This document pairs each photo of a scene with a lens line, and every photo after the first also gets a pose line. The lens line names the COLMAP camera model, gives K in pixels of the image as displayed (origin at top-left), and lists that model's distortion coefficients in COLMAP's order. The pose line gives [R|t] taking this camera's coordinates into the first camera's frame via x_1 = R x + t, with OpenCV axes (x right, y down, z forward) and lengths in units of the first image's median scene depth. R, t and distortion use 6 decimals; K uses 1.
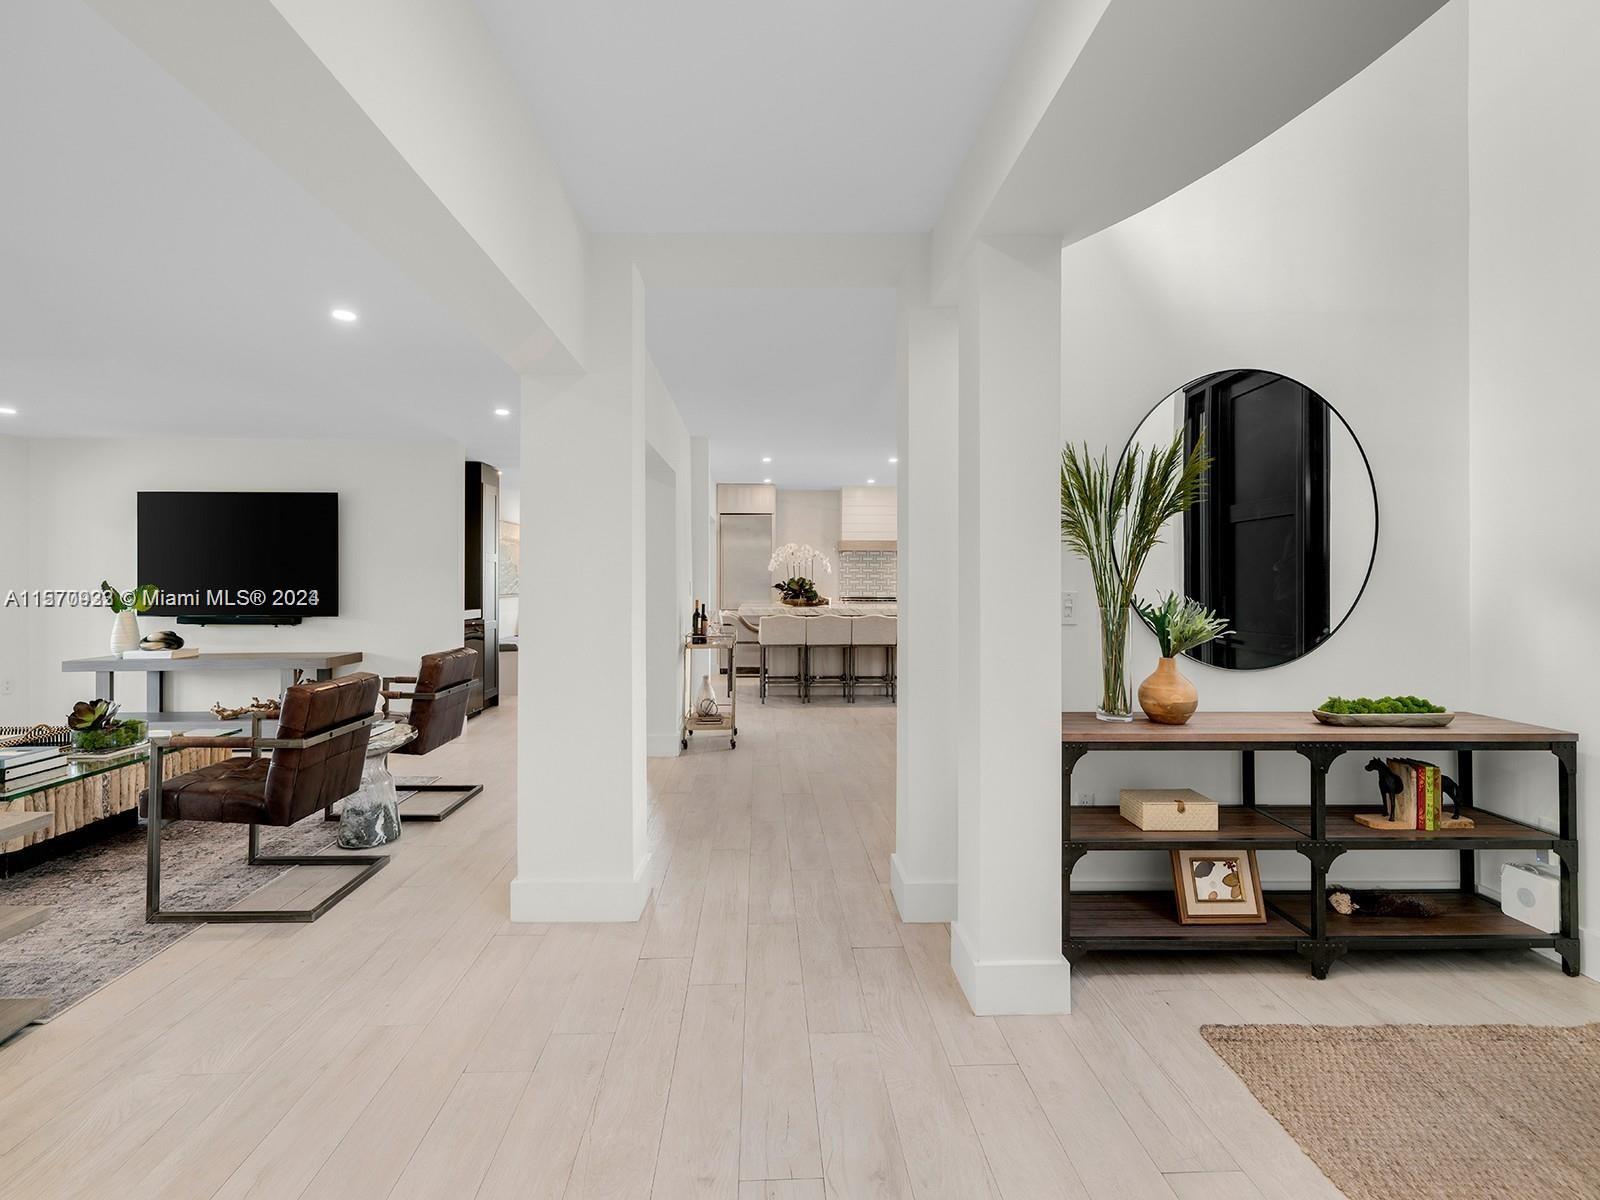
lens RADIAL K [[694.6, 0, 787.9], [0, 694.6, 573.1], [0, 0, 1]] dist [-0.002091, 0.000354]
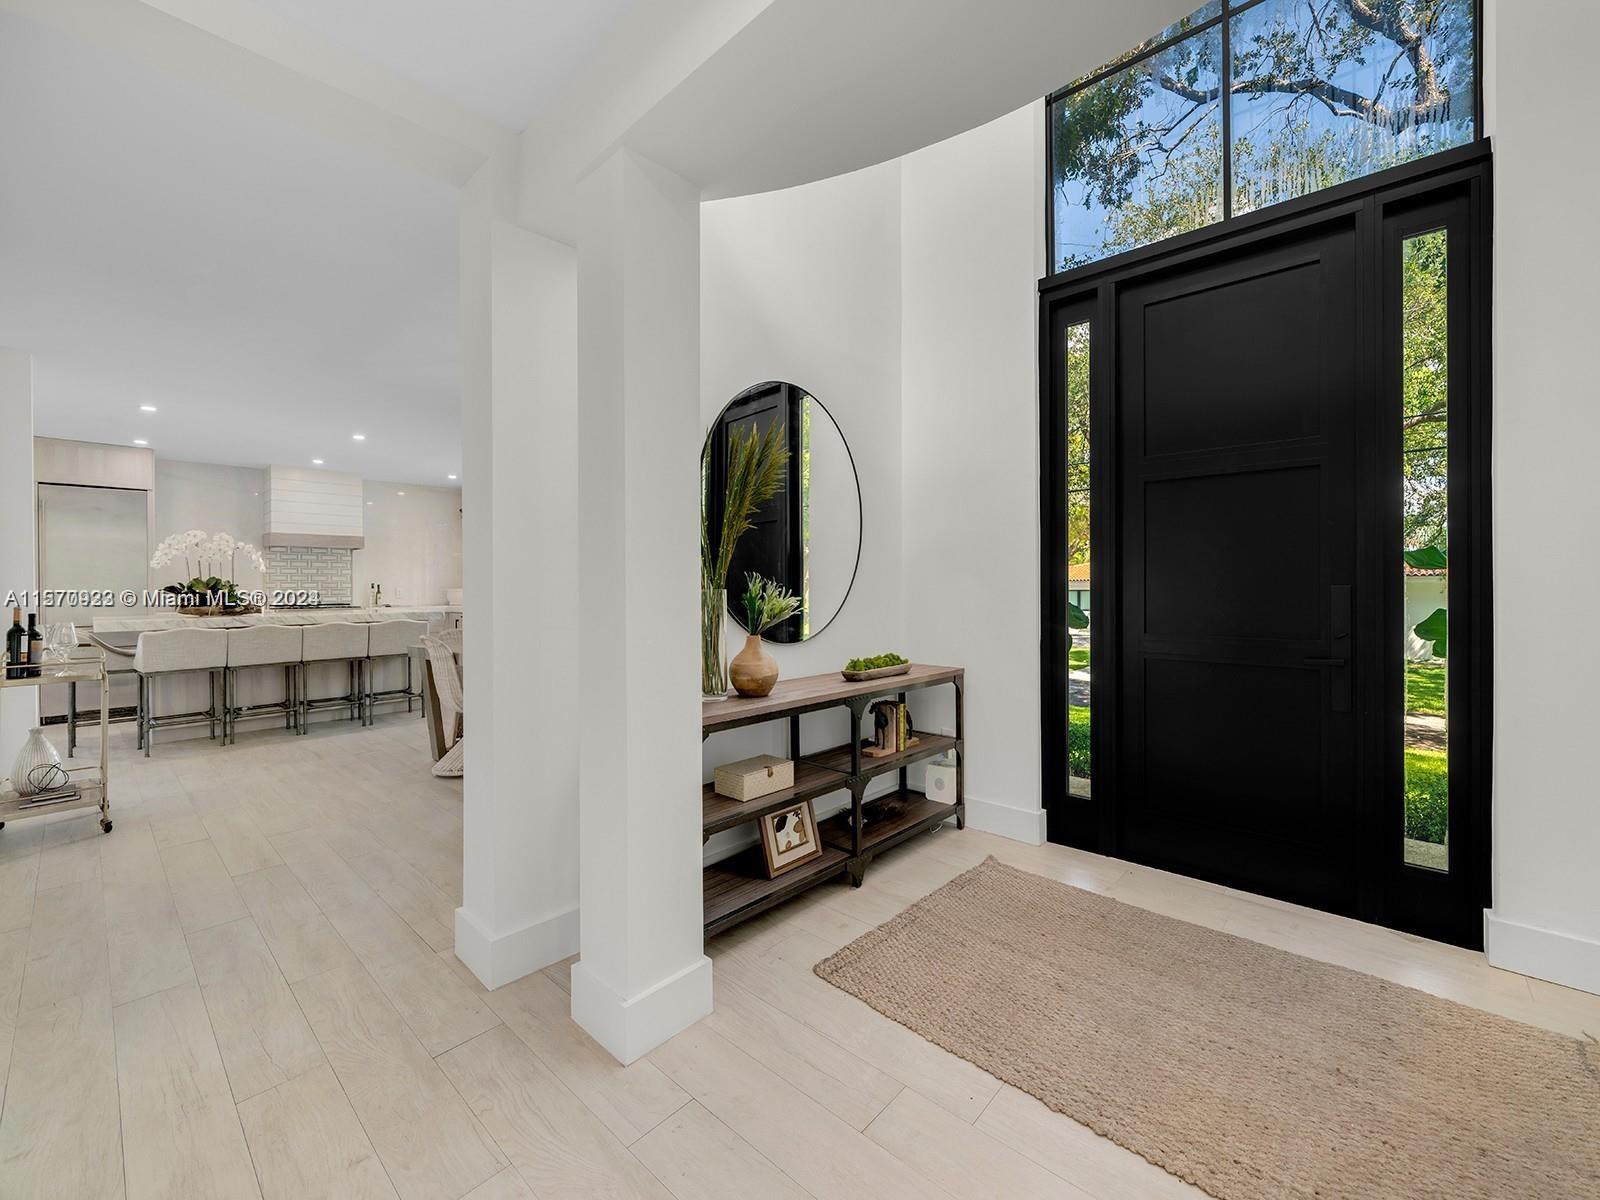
lens RADIAL K [[651.3, 0, 790.5], [0, 651.3, 586.1], [0, 0, 1]] dist [-0.003578, -0.000152]
pose [[0.705738, -0.006815, 0.708441, -0.111414], [0.001800, 0.999968, 0.007825, 0.034404], [-0.708471, -0.004247, 0.705727, 0.228443]]
